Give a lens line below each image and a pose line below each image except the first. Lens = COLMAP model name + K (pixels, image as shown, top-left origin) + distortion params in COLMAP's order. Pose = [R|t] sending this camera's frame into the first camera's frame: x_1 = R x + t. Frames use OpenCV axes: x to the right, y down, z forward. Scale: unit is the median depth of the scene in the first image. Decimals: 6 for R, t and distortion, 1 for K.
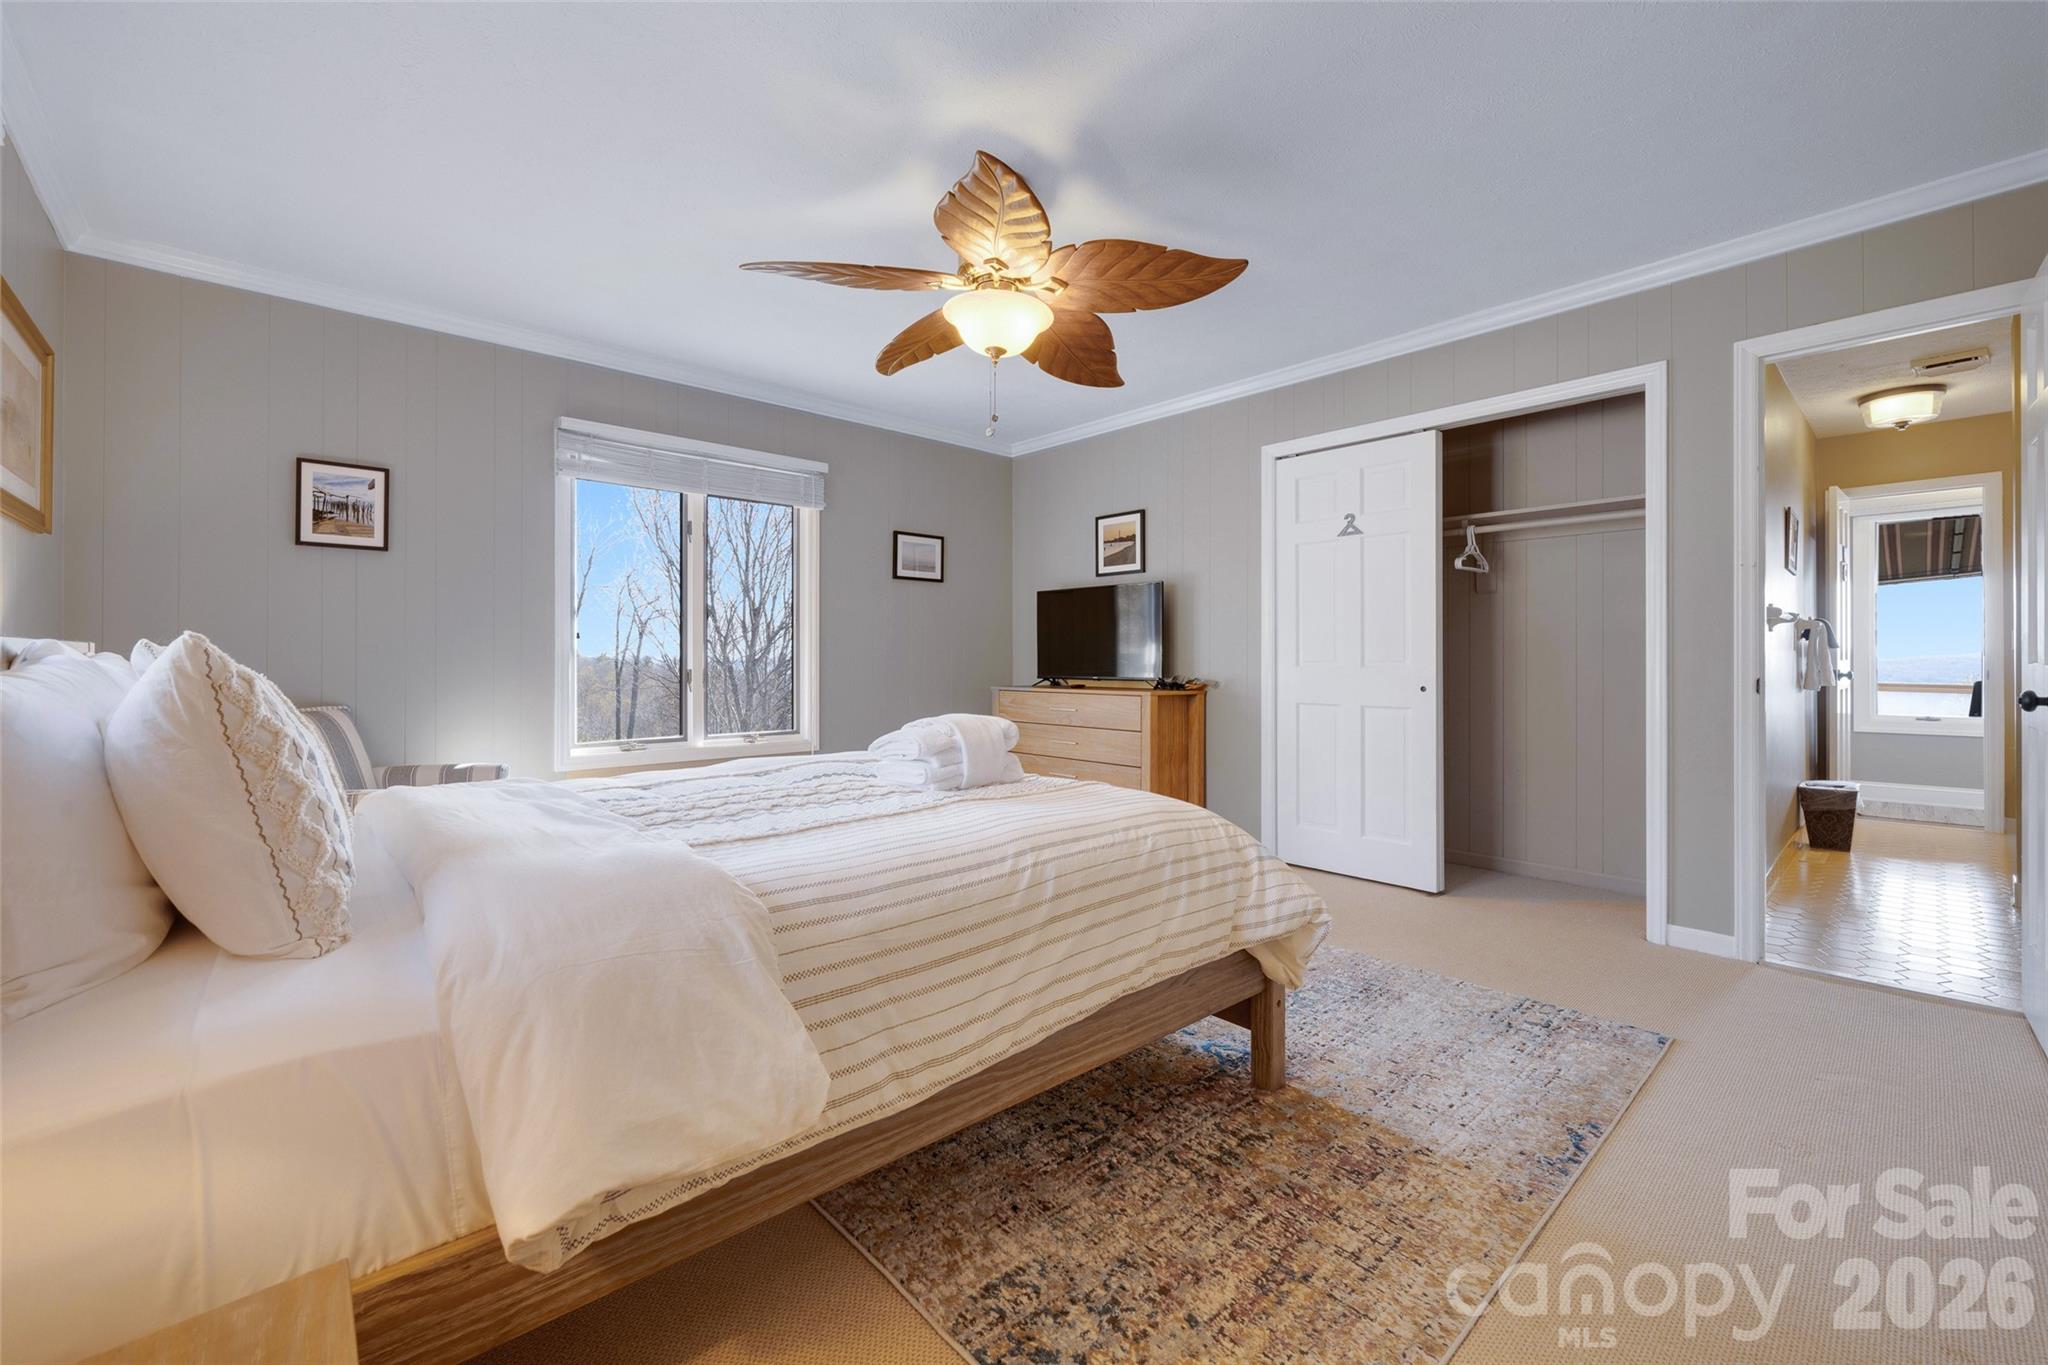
lens RADIAL K [[836.8, 0, 1021.2], [0, 836.8, 660.2], [0, 0, 1]] dist [-0.003402, -0.000127]
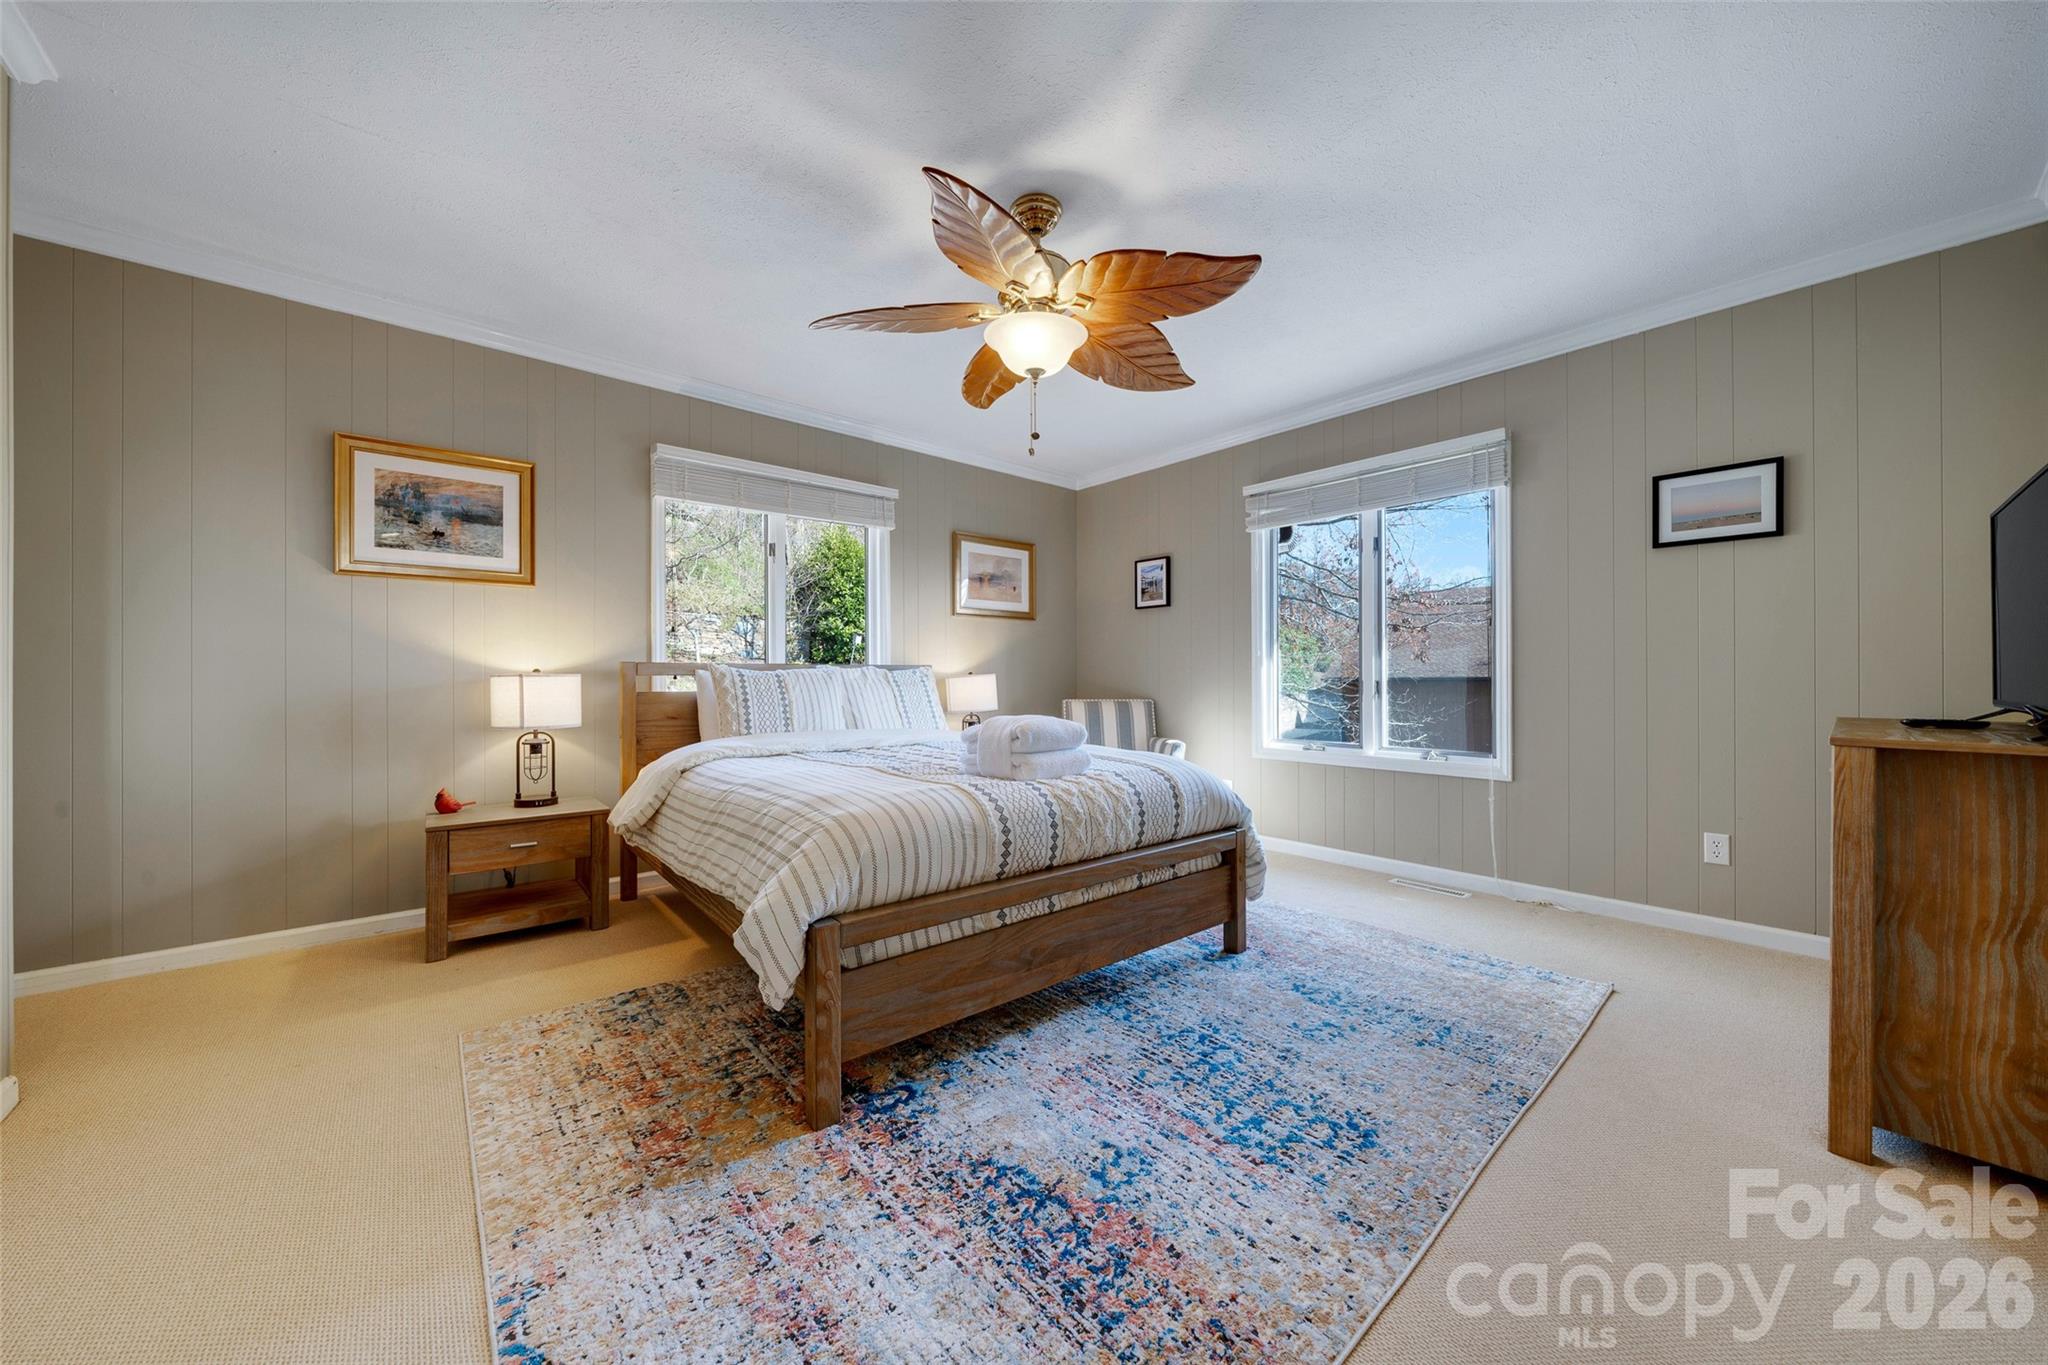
lens RADIAL K [[698.5, 0, 994.3], [0, 698.5, 683.4], [0, 0, 1]] dist [-0.002142, 0.000026]
pose [[-0.039365, 0.005923, -0.999207, 0.644598], [-0.000870, 0.999982, 0.005962, 0.012137], [0.999225, 0.001104, -0.039359, 0.744830]]
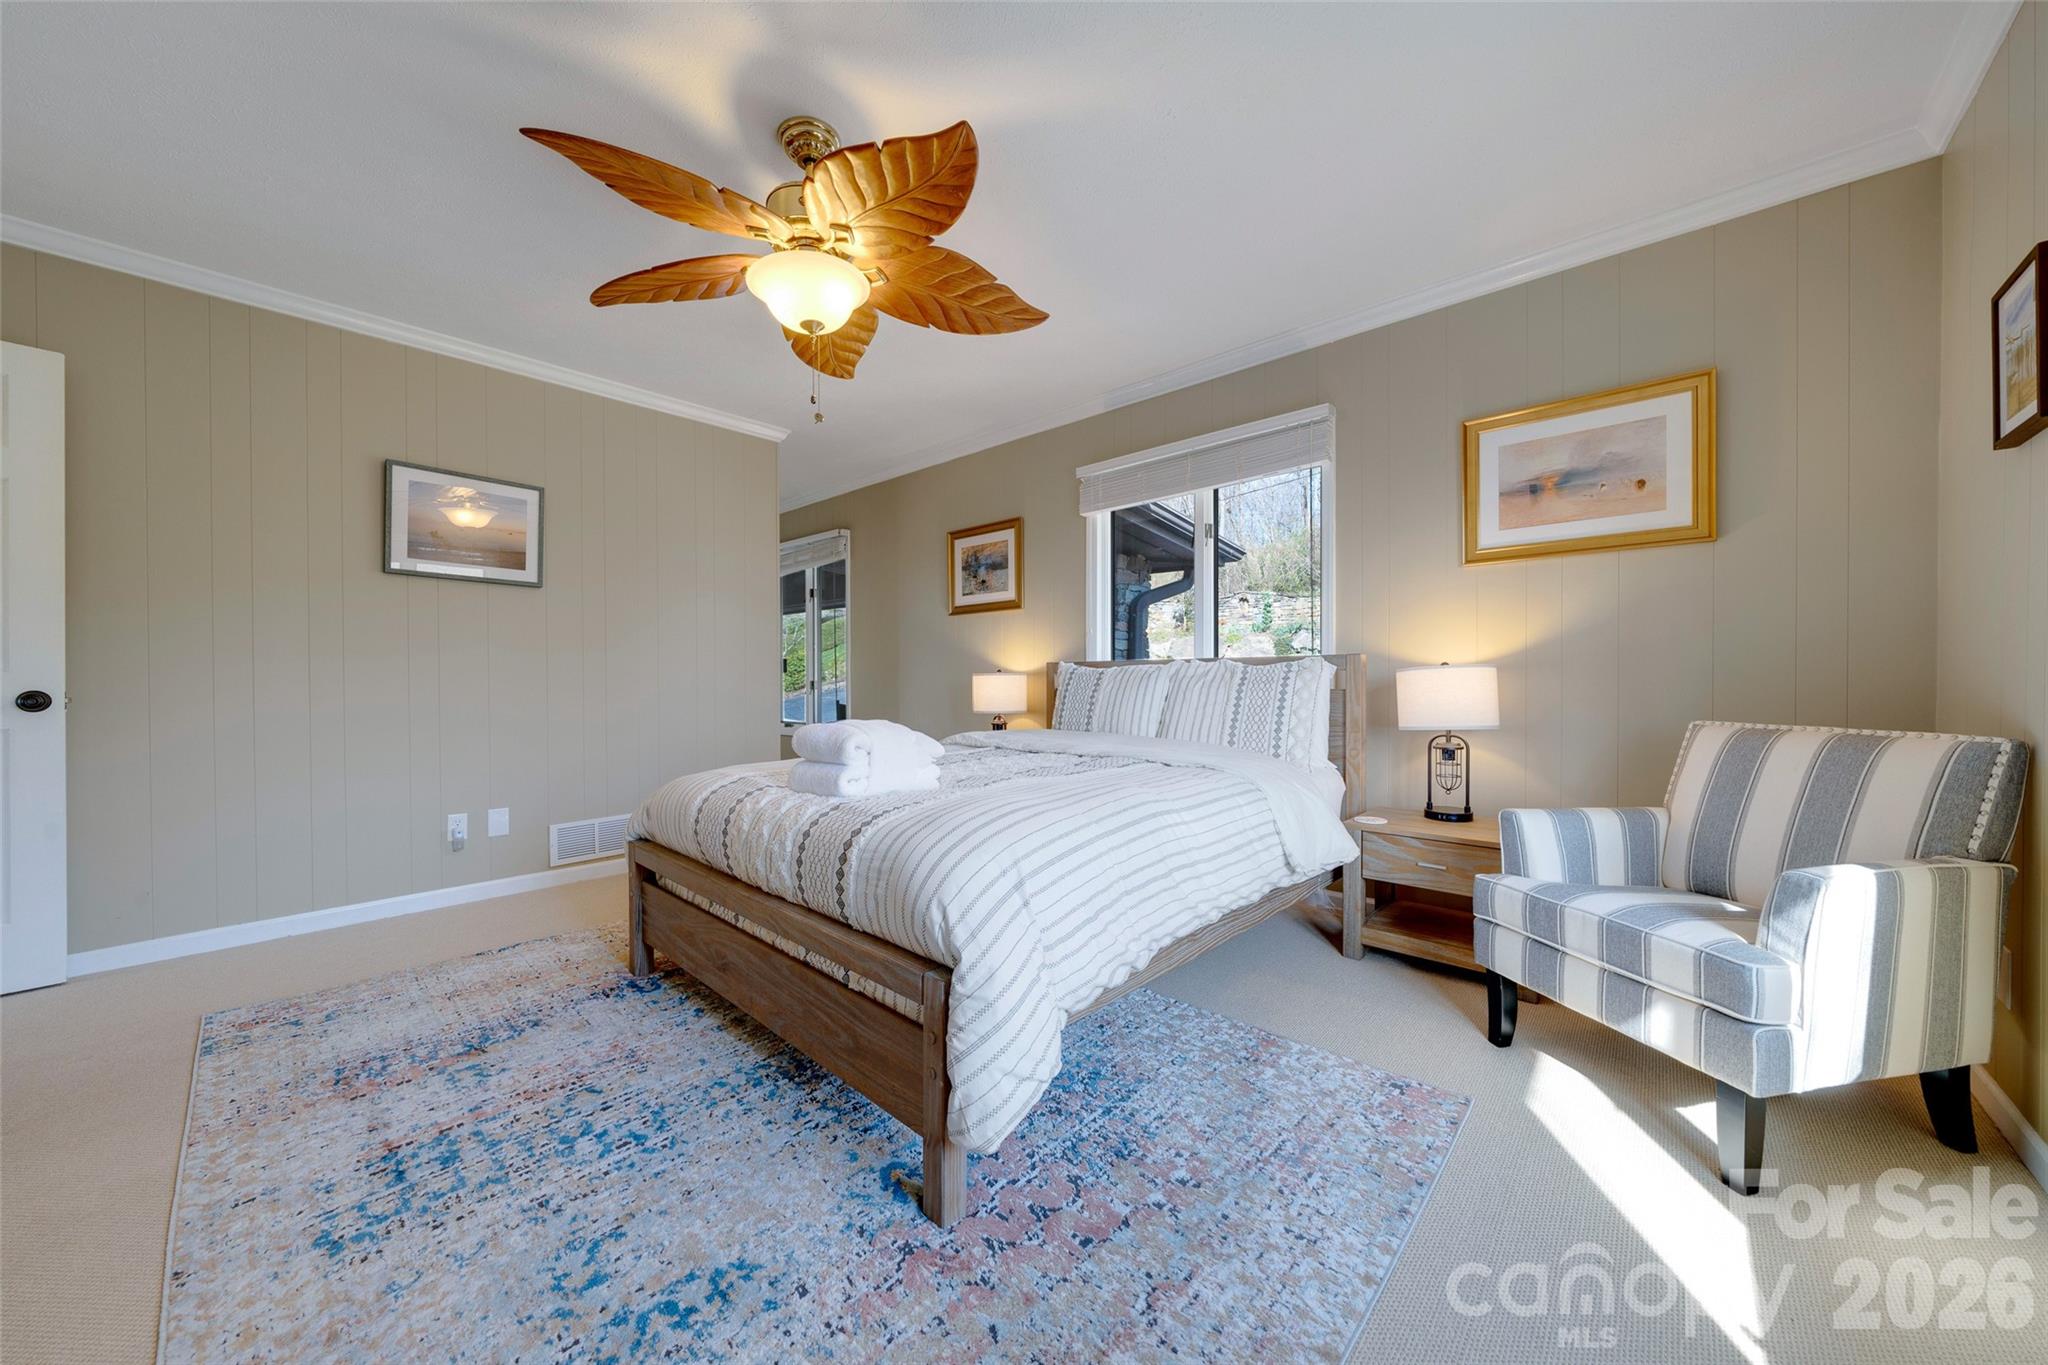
lens RADIAL K [[725.6, 0, 1018.7], [0, 725.6, 687.1], [0, 0, 1]] dist [-0.006375, -0.000730]
pose [[-0.994562, -0.006713, -0.103934, -0.122231], [-0.006846, 0.999976, 0.000922, 0.025893], [0.103925, 0.001629, -0.994584, 1.365568]]
